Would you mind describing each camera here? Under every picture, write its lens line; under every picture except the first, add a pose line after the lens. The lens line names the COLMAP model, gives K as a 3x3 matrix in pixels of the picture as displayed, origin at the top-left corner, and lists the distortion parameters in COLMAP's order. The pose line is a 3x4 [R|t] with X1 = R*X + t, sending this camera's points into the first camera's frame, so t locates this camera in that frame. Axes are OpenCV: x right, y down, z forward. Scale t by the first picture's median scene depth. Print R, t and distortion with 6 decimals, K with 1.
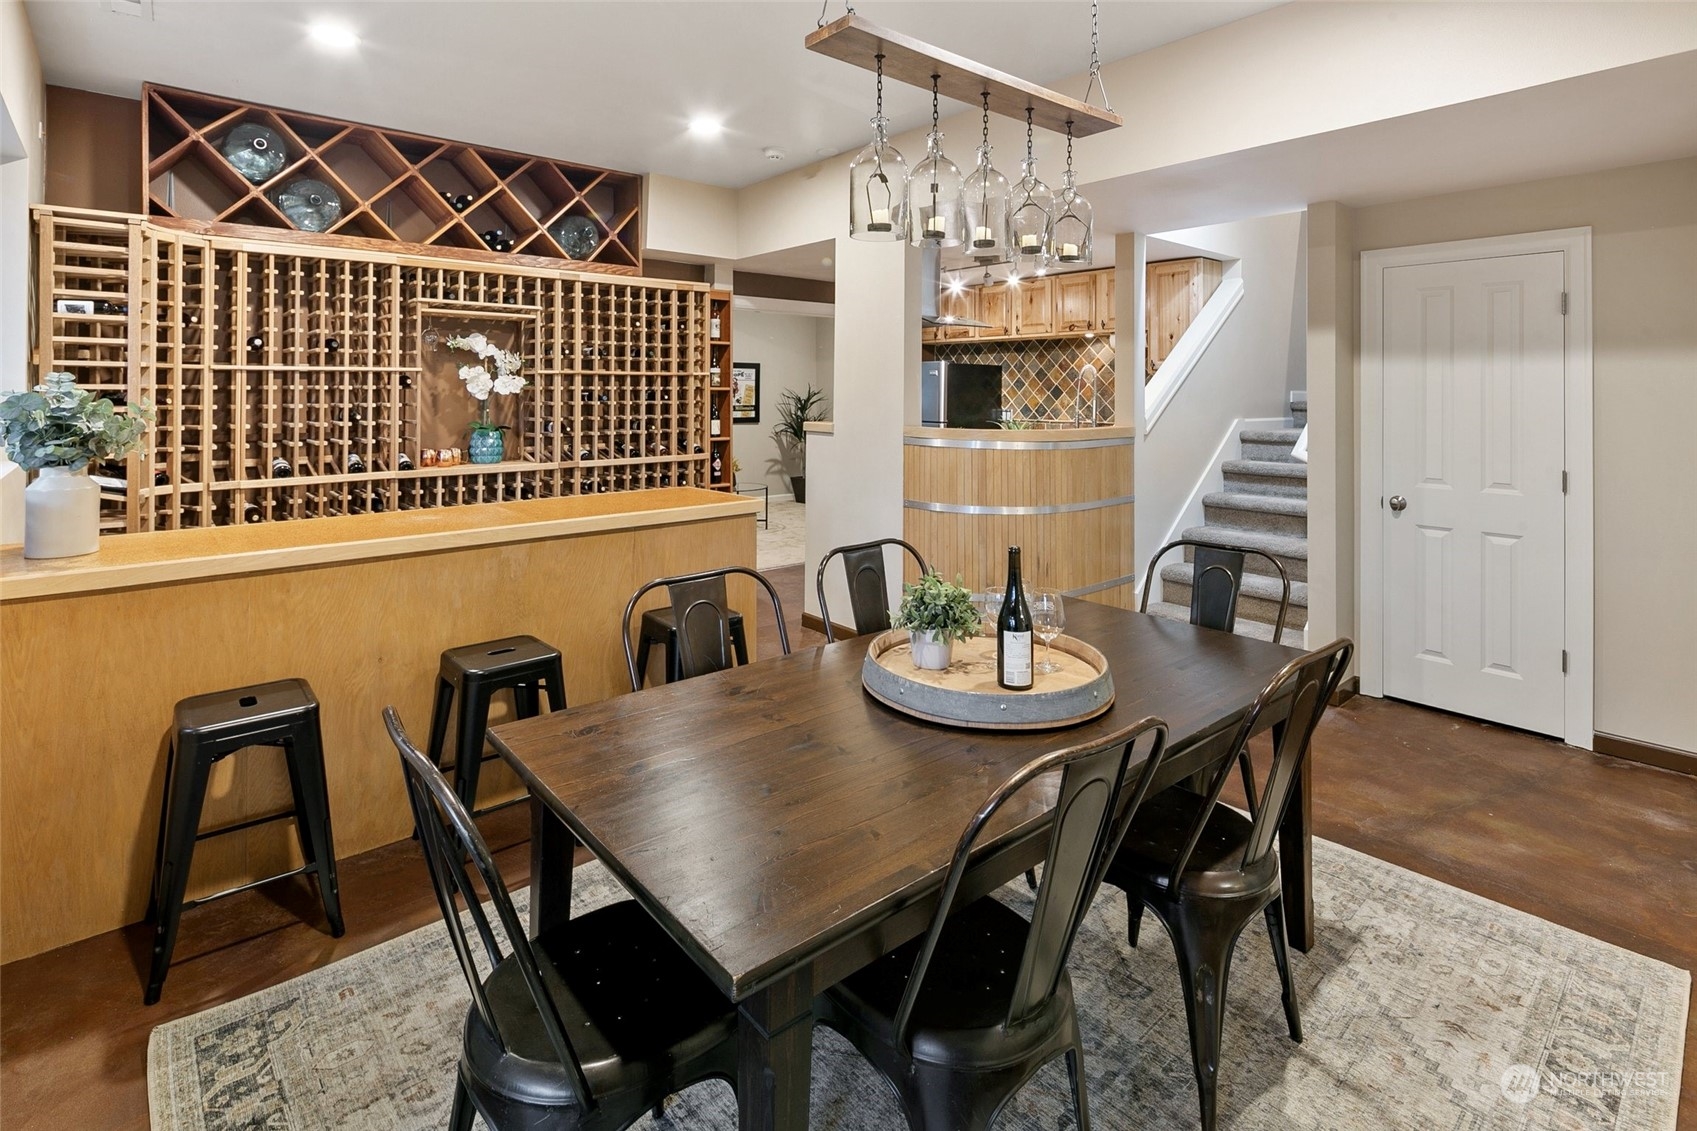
lens RADIAL K [[825.1, 0, 844.3], [0, 825.1, 464.8], [0, 0, 1]] dist [0.001577, -0.000271]
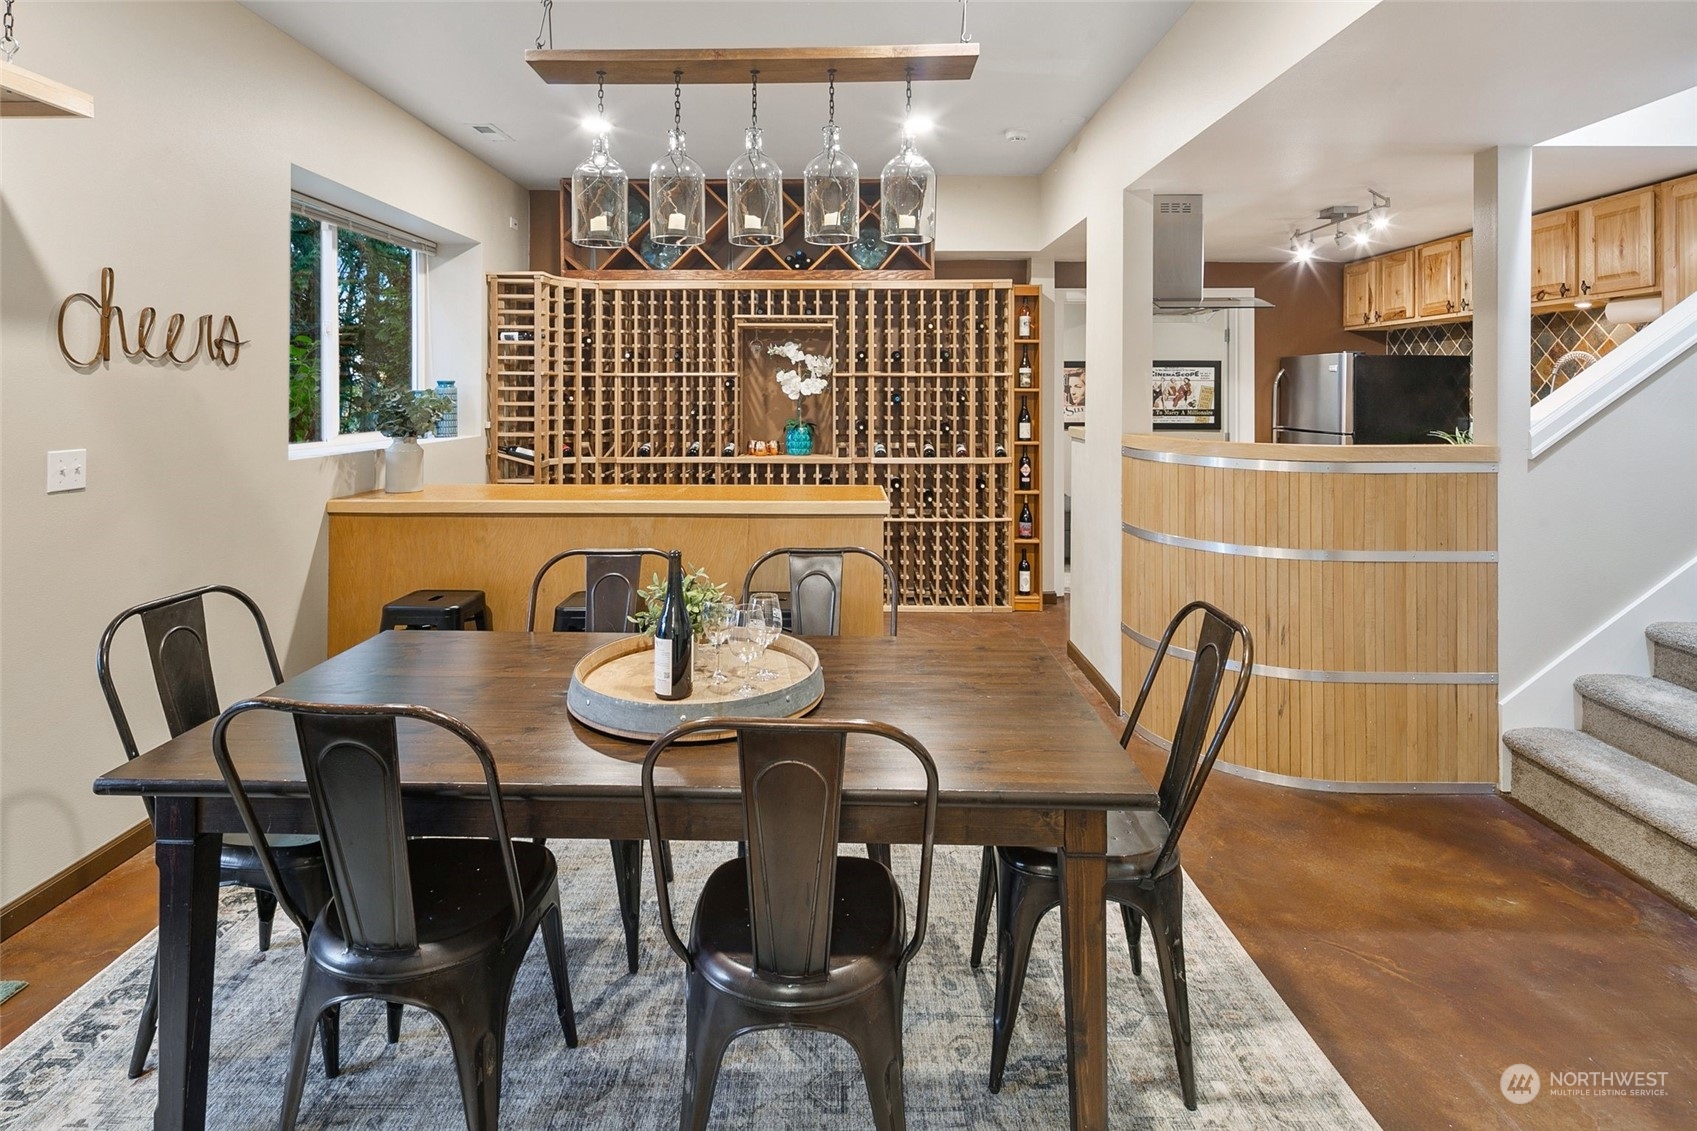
lens RADIAL K [[849.2, 0, 846.0], [0, 849.2, 470.6], [0, 0, 1]] dist [0.017826, -0.006819]
pose [[0.750047, 0.061097, -0.658557, 0.404852], [-0.060808, 0.997877, 0.023320, -0.011939], [0.658583, 0.022554, 0.752170, 0.158172]]
